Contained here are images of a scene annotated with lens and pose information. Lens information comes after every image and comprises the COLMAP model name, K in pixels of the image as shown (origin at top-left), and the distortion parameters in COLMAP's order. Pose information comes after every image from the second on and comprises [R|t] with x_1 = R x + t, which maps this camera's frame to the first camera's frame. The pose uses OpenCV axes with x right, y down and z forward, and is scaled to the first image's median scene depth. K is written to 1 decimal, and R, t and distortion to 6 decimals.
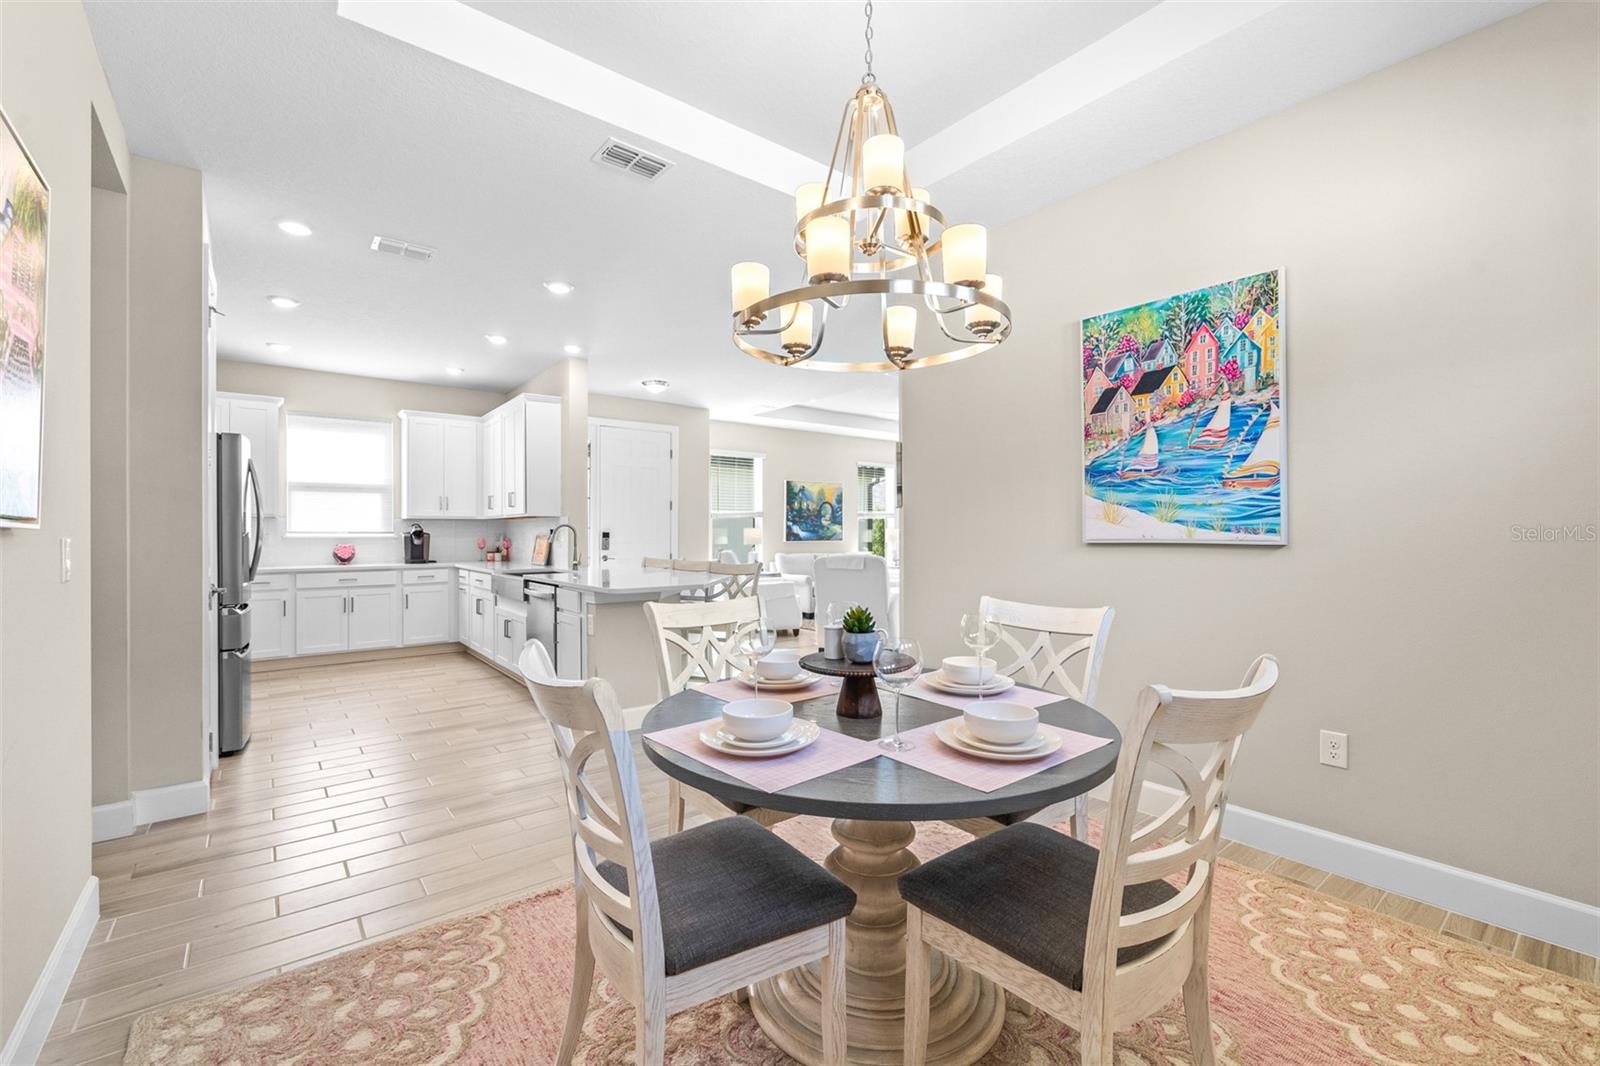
lens RADIAL K [[674.7, 0, 800.4], [0, 674.7, 532.8], [0, 0, 1]] dist [0.001050, -0.000002]
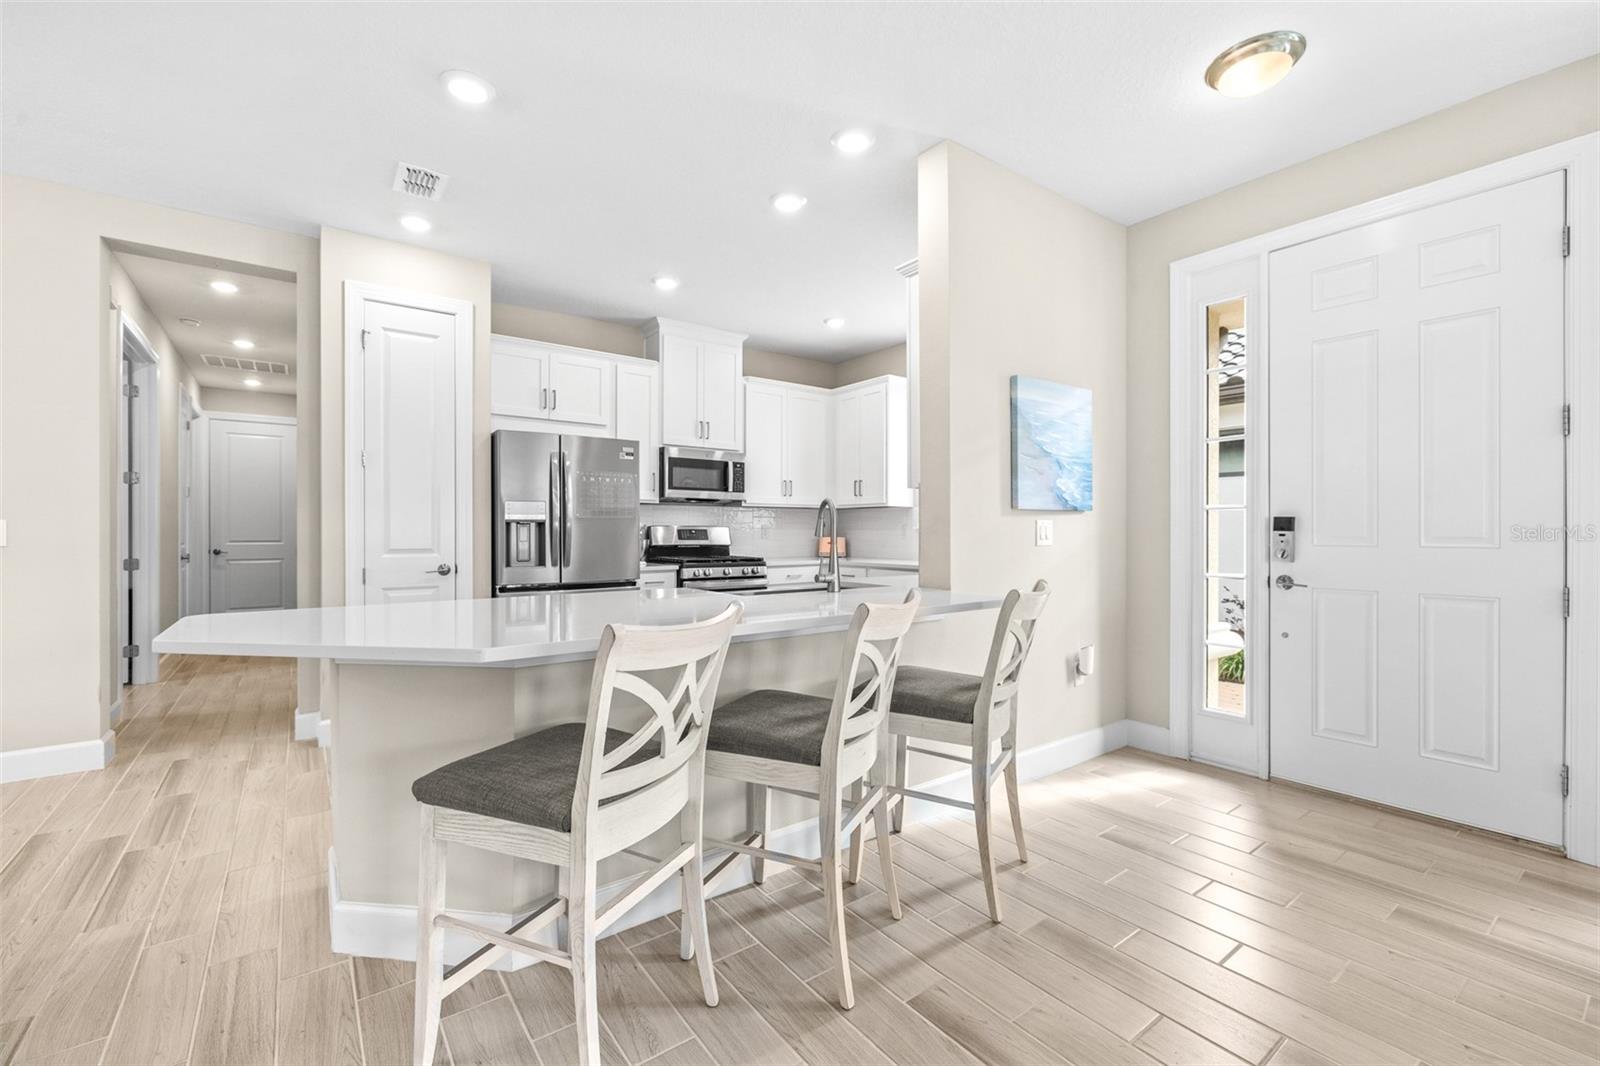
lens RADIAL K [[674.7, 0, 800.4], [0, 674.7, 532.8], [0, 0, 1]] dist [0.001050, -0.000002]
pose [[-0.035688, 0.004711, -0.999352, 0.124933], [-0.001532, 0.999987, 0.004769, 0.007994], [0.999362, 0.001701, -0.035681, 0.790047]]
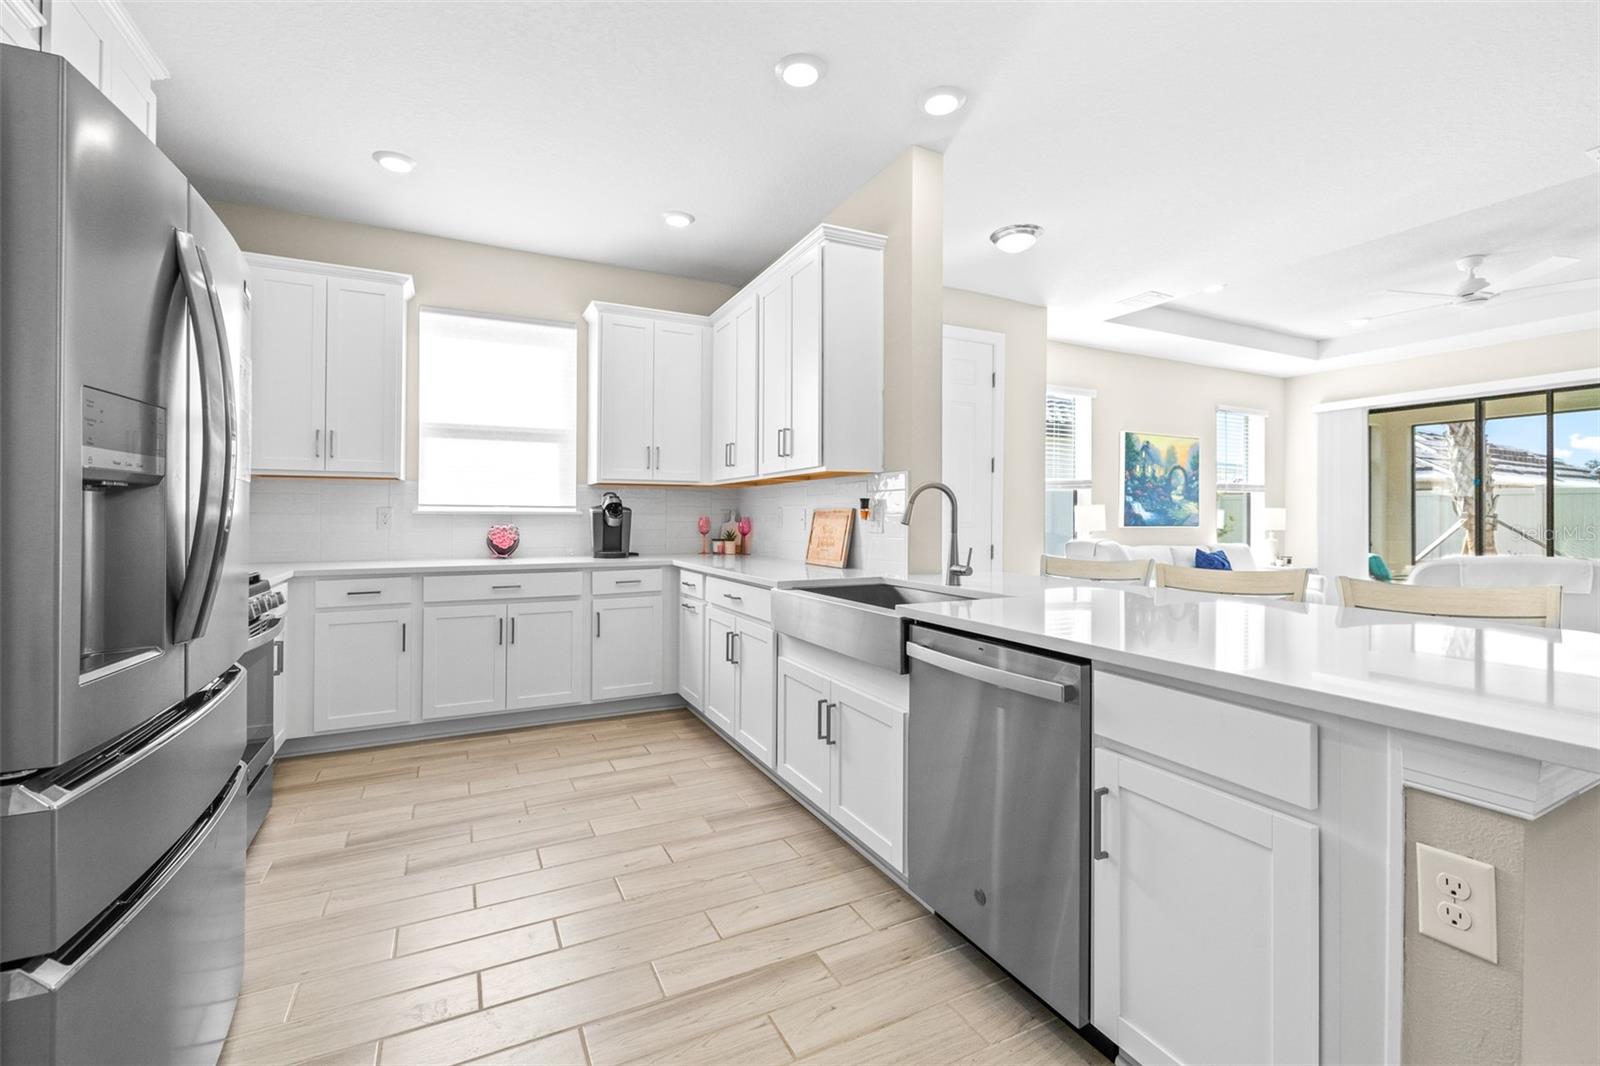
lens RADIAL K [[683.5, 0, 798.0], [0, 683.5, 512.5], [0, 0, 1]] dist [-0.000018, 0.000126]
pose [[0.977995, 0.003461, -0.208600, -0.270286], [-0.005300, 0.999952, -0.008254, 0.008893], [0.208561, 0.009178, 0.977966, 0.425324]]
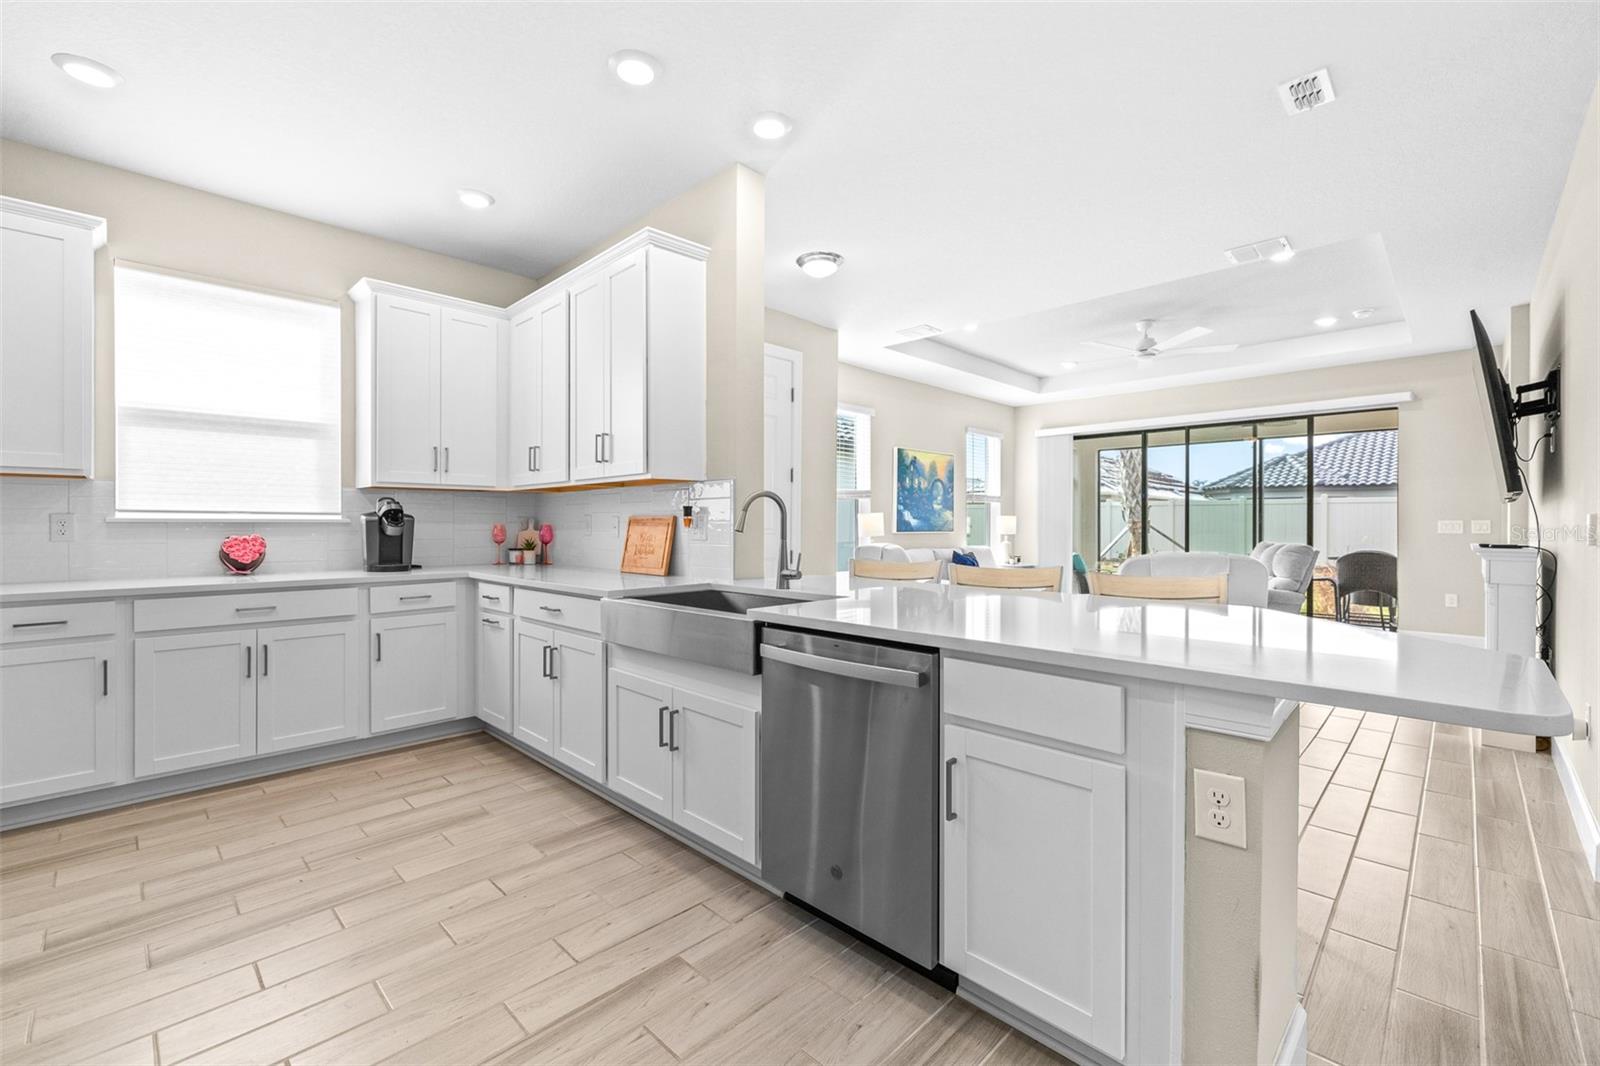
lens RADIAL K [[675.6, 0, 797.1], [0, 675.6, 527.7], [0, 0, 1]] dist [-0.001451, -0.000154]
pose [[0.993181, 0.001355, 0.116572, -0.301686], [-0.001664, 0.999995, 0.002550, 0.008892], [-0.116568, -0.002727, 0.993179, 0.420179]]
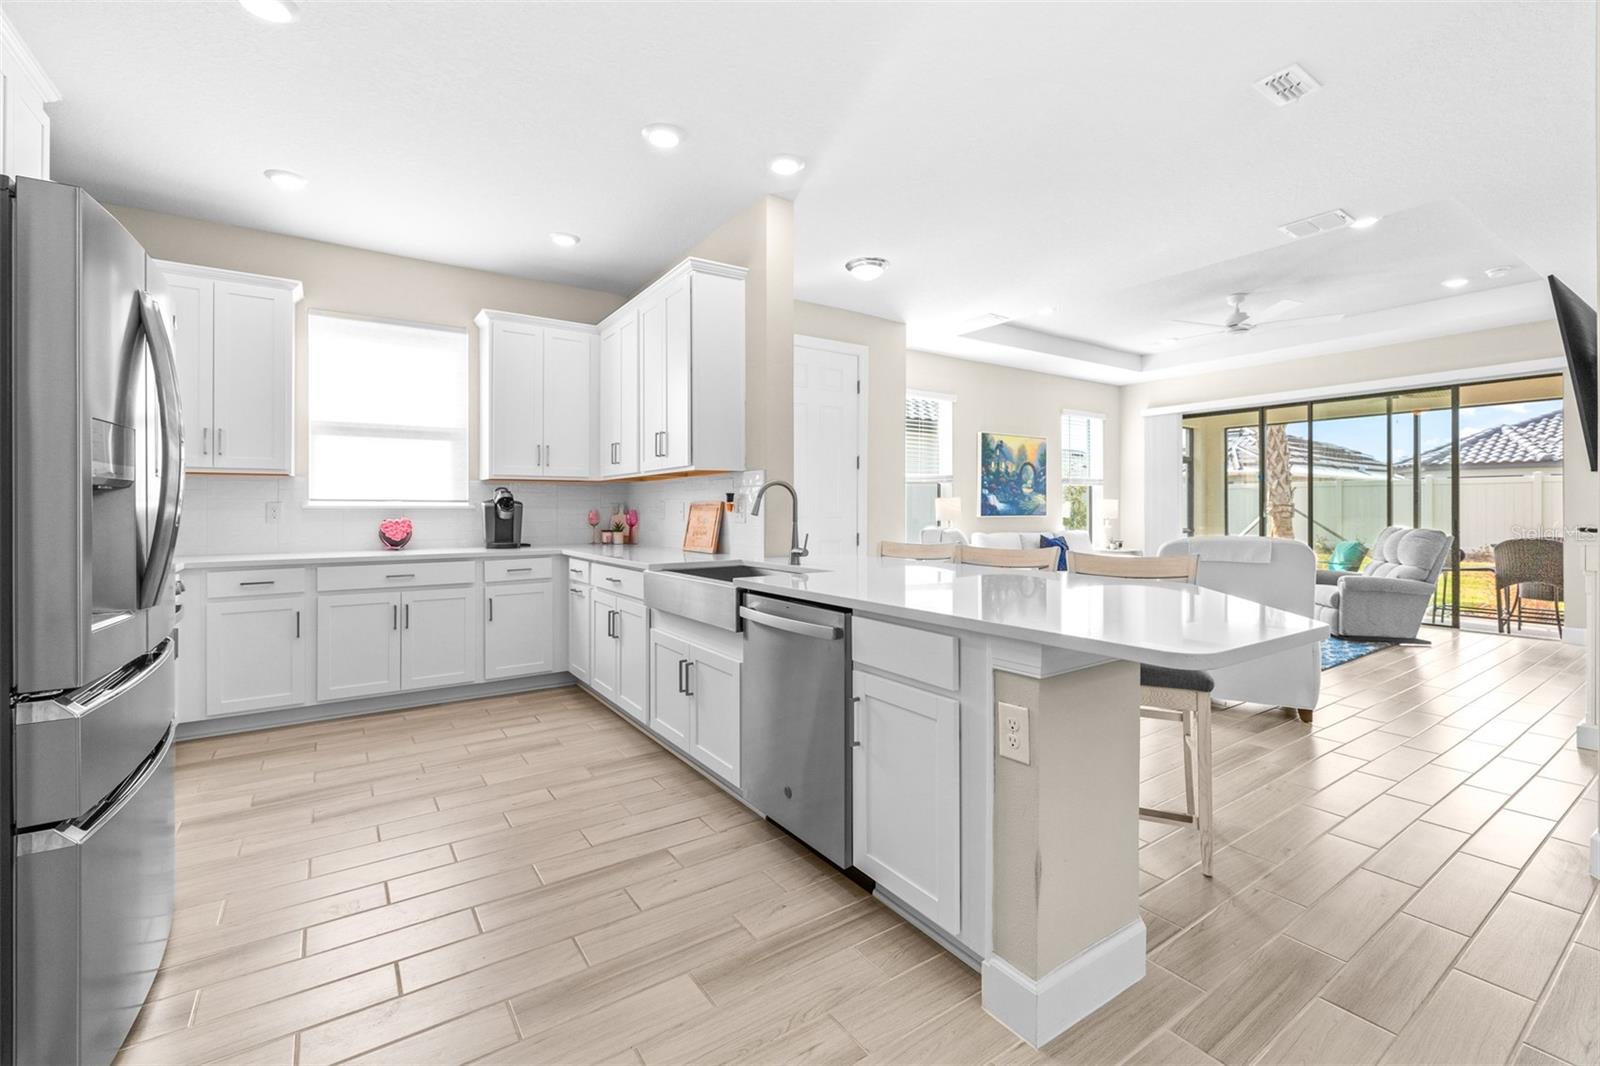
lens RADIAL K [[685.1, 0, 801.5], [0, 685.1, 508.1], [0, 0, 1]] dist [-0.000543, -0.000104]
pose [[0.997288, -0.001035, -0.073591, -0.228251], [0.000783, 0.999994, -0.003459, 0.009131], [0.073594, 0.003392, 0.997282, 0.355577]]
